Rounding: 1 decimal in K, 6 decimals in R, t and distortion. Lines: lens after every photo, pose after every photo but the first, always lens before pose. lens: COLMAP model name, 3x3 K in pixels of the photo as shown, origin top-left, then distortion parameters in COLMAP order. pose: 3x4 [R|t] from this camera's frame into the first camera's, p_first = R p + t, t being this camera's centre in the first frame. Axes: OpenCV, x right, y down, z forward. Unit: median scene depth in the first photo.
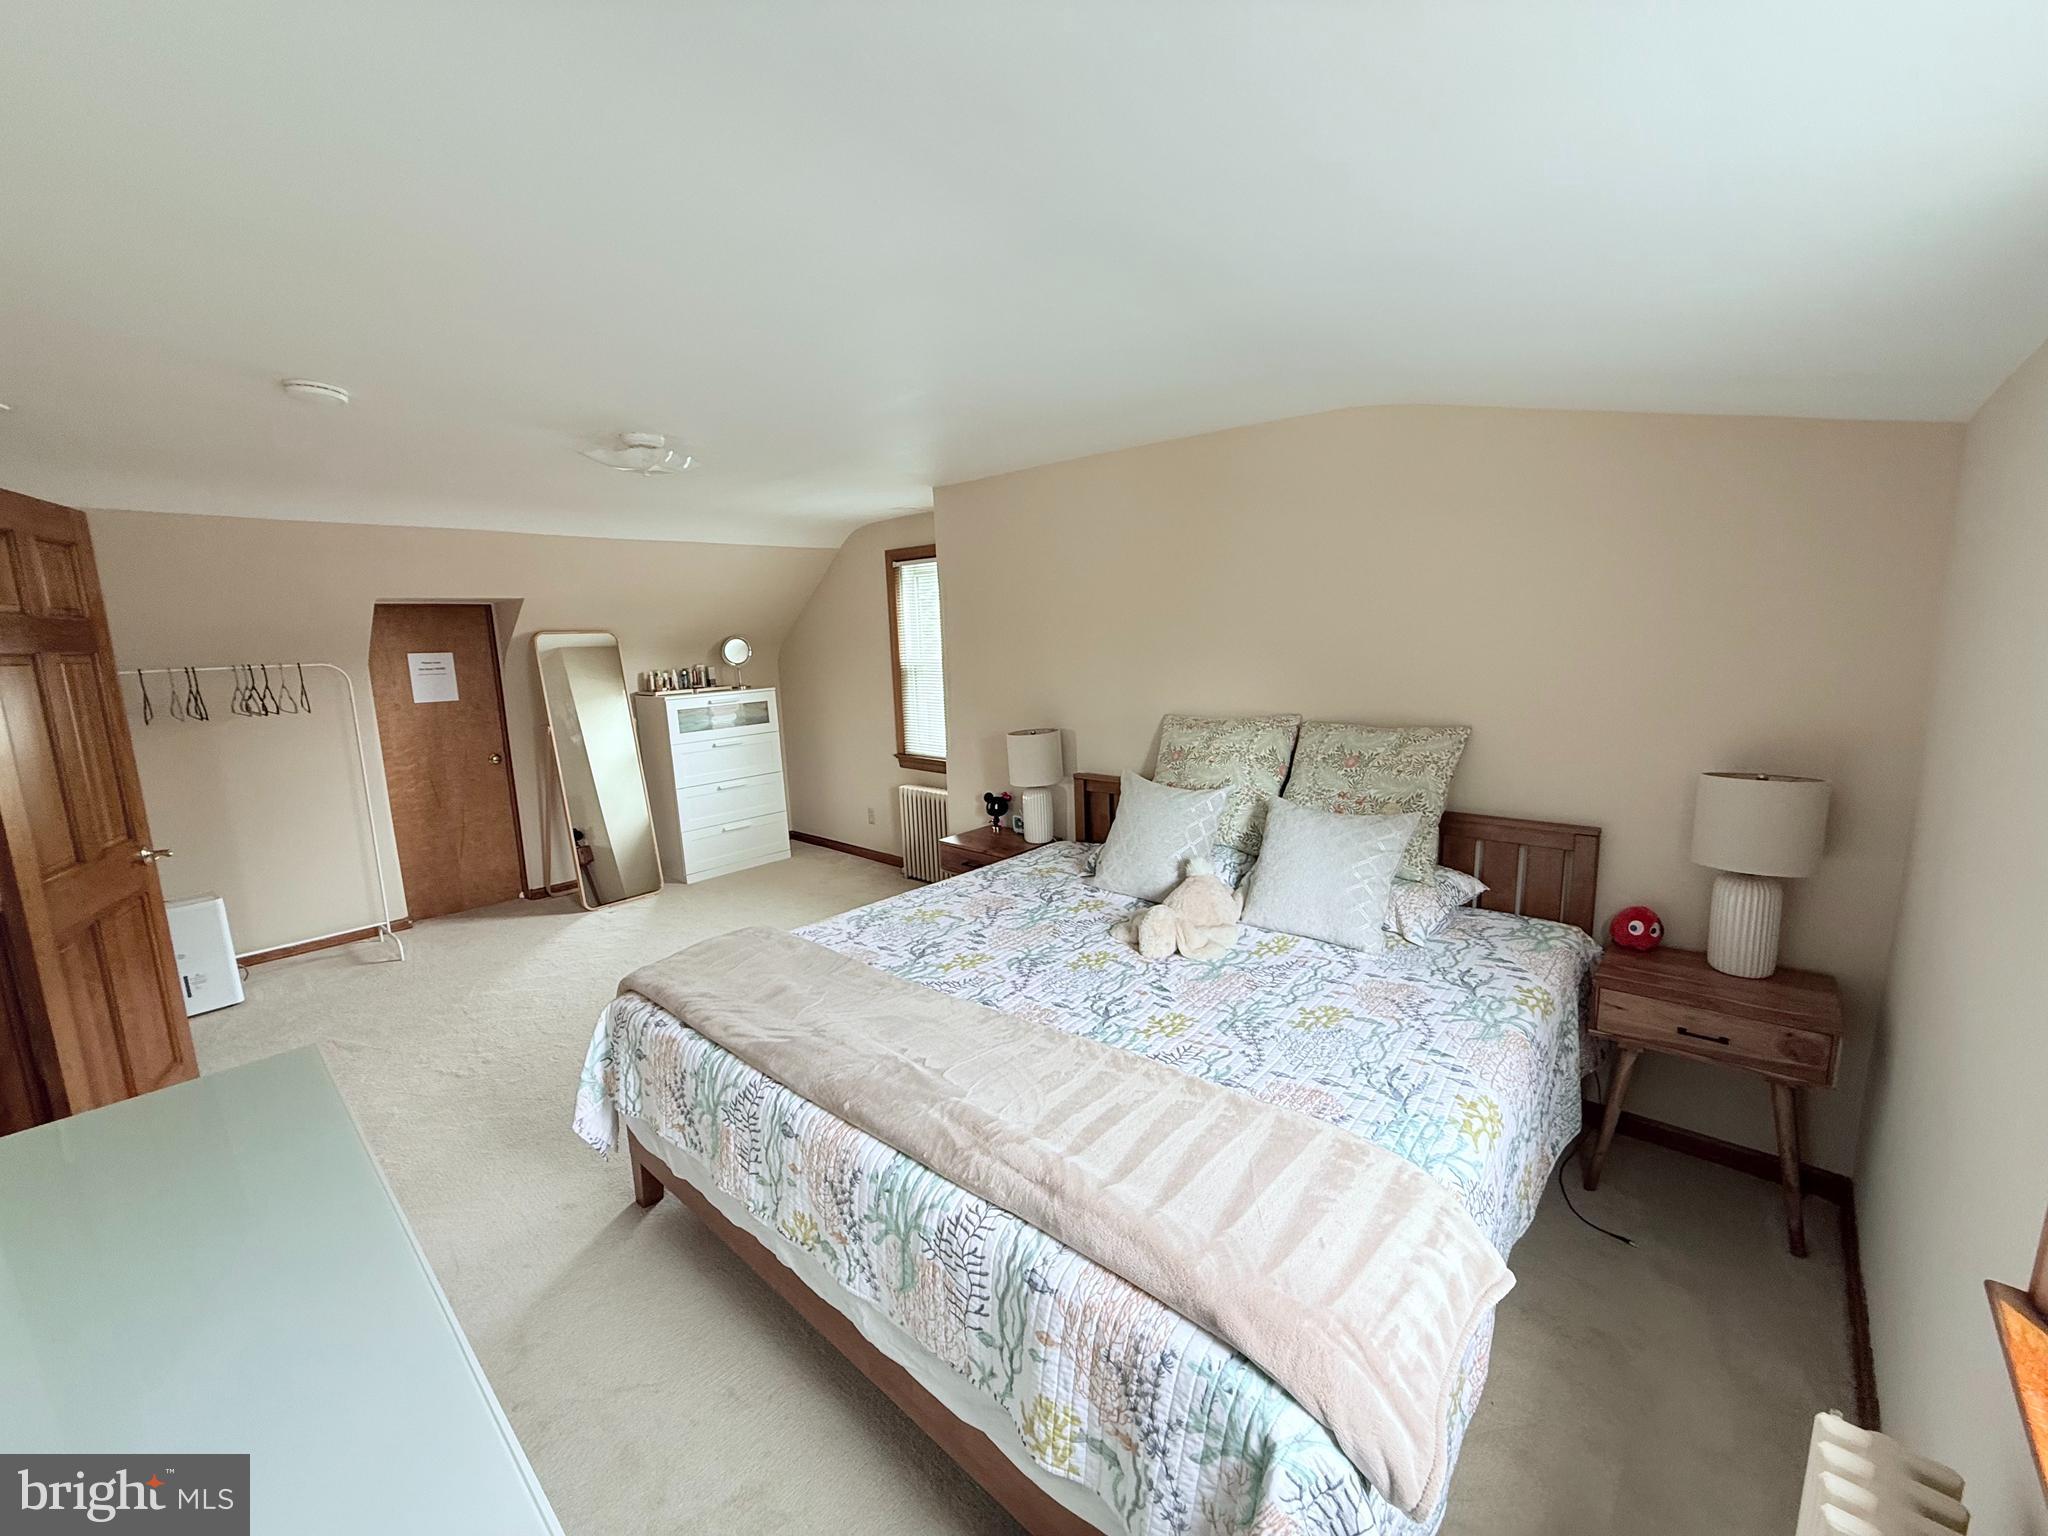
lens RADIAL K [[816.3, 0, 1021.7], [0, 816.3, 769.6], [0, 0, 1]] dist [0.002410, -0.000839]
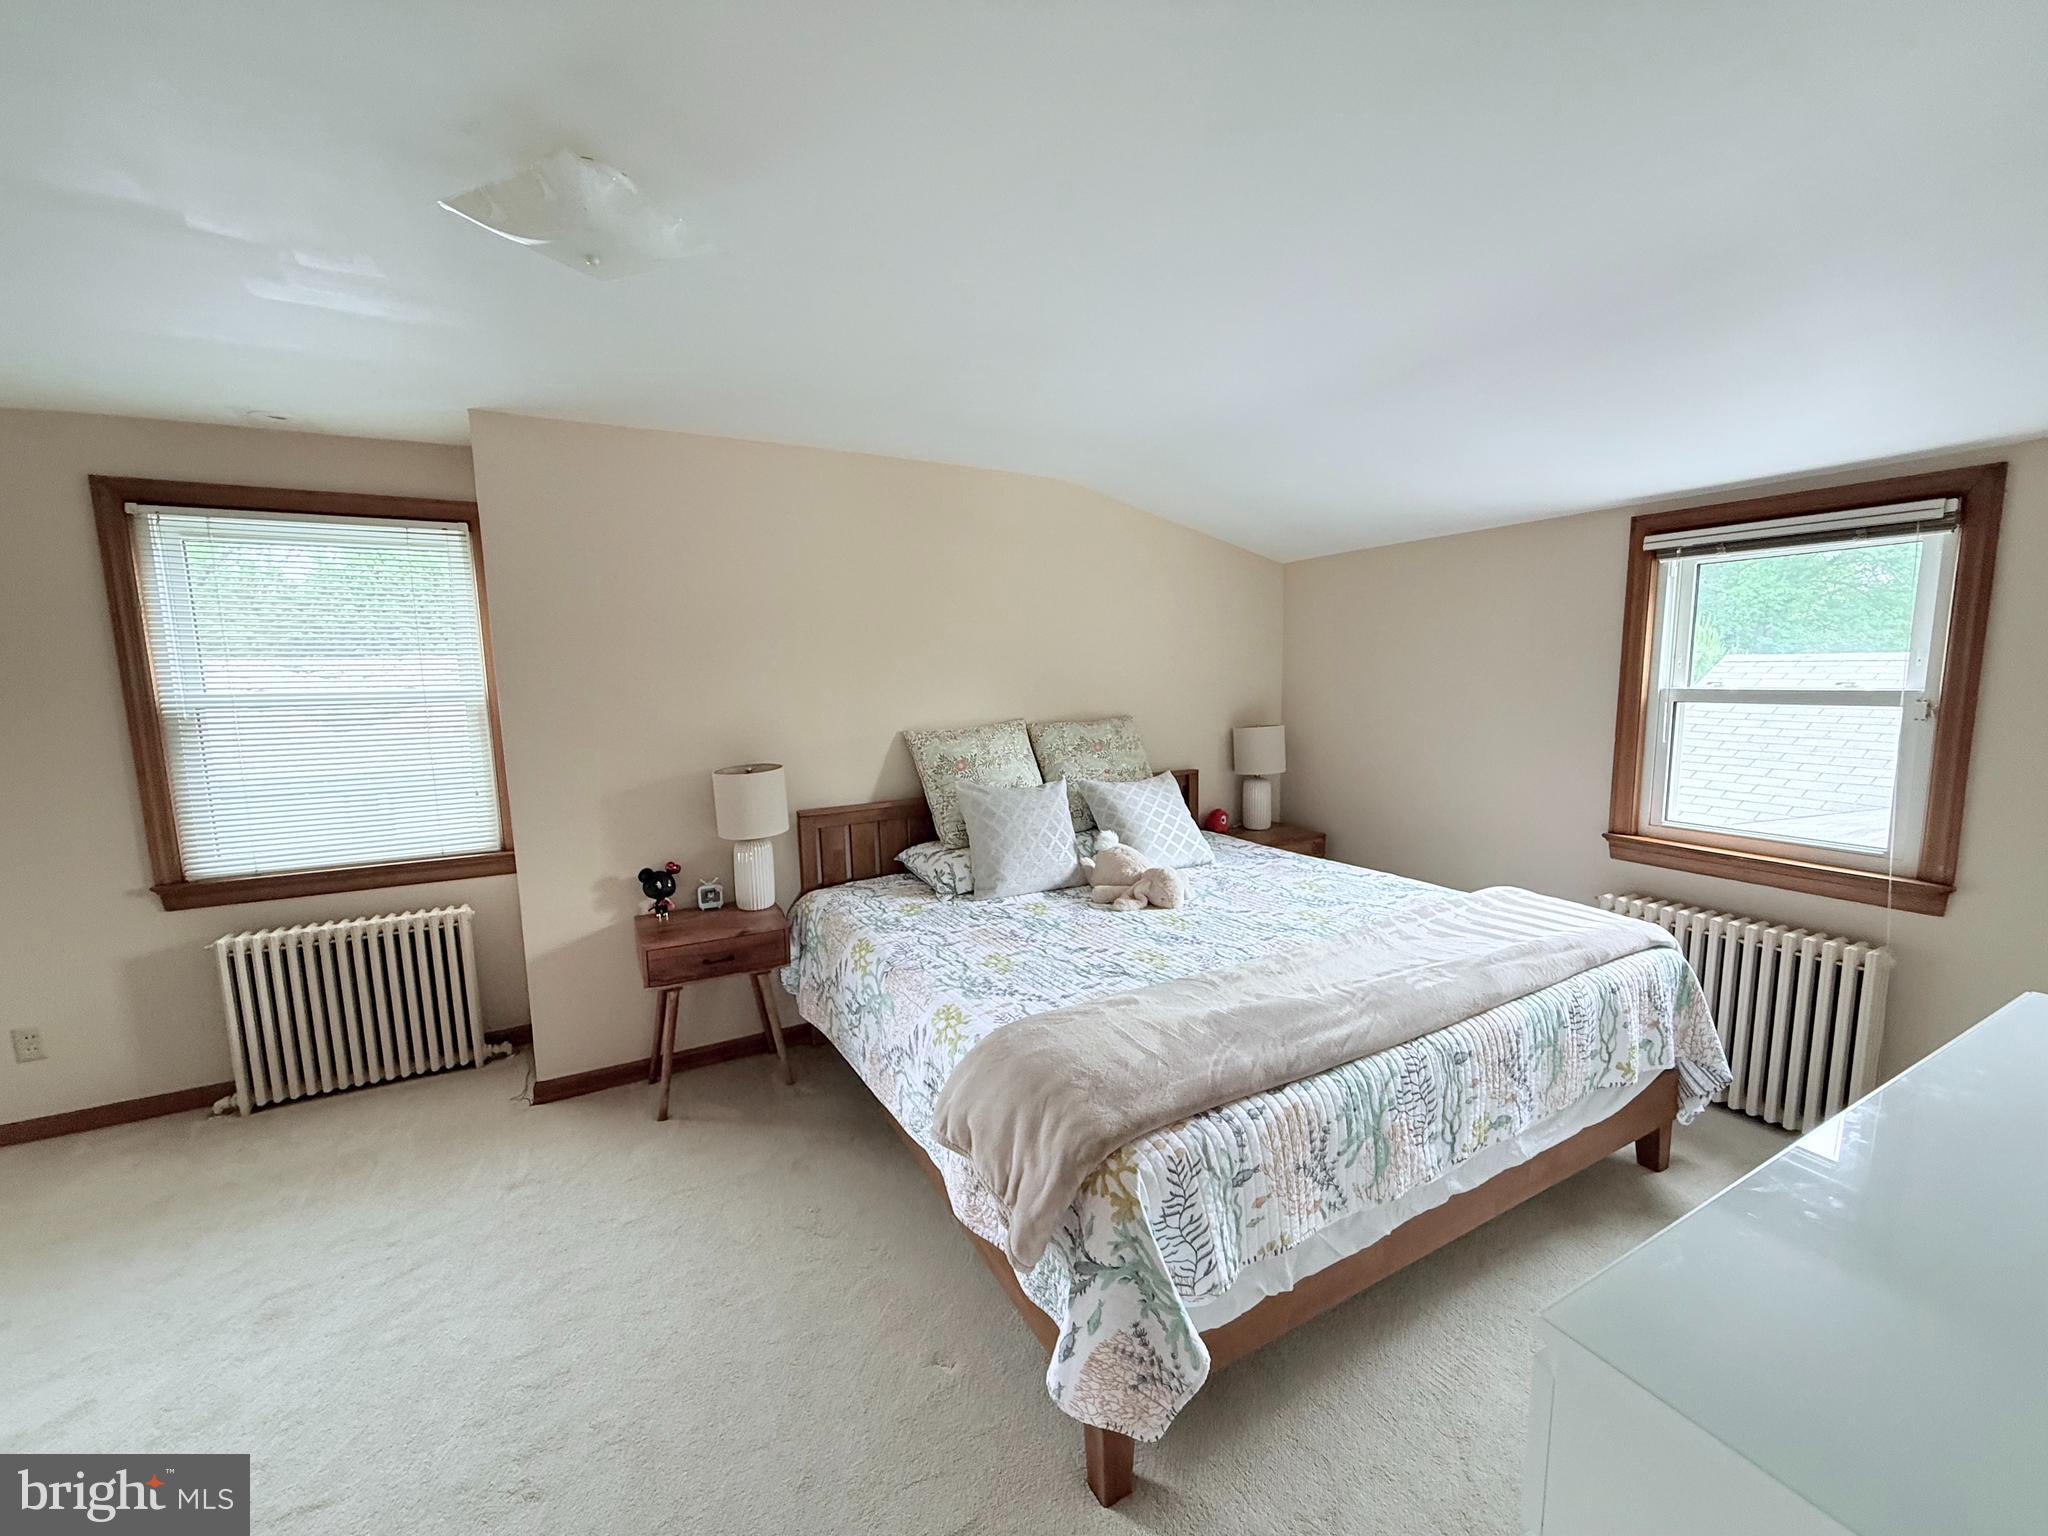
lens RADIAL K [[816.3, 0, 1021.3], [0, 816.3, 766.1], [0, 0, 1]] dist [0.002410, -0.000839]
pose [[0.335360, -0.091230, 0.937663, -0.875103], [0.163517, 0.985830, 0.037434, -0.048366], [-0.927791, 0.140770, 0.345525, 0.659641]]
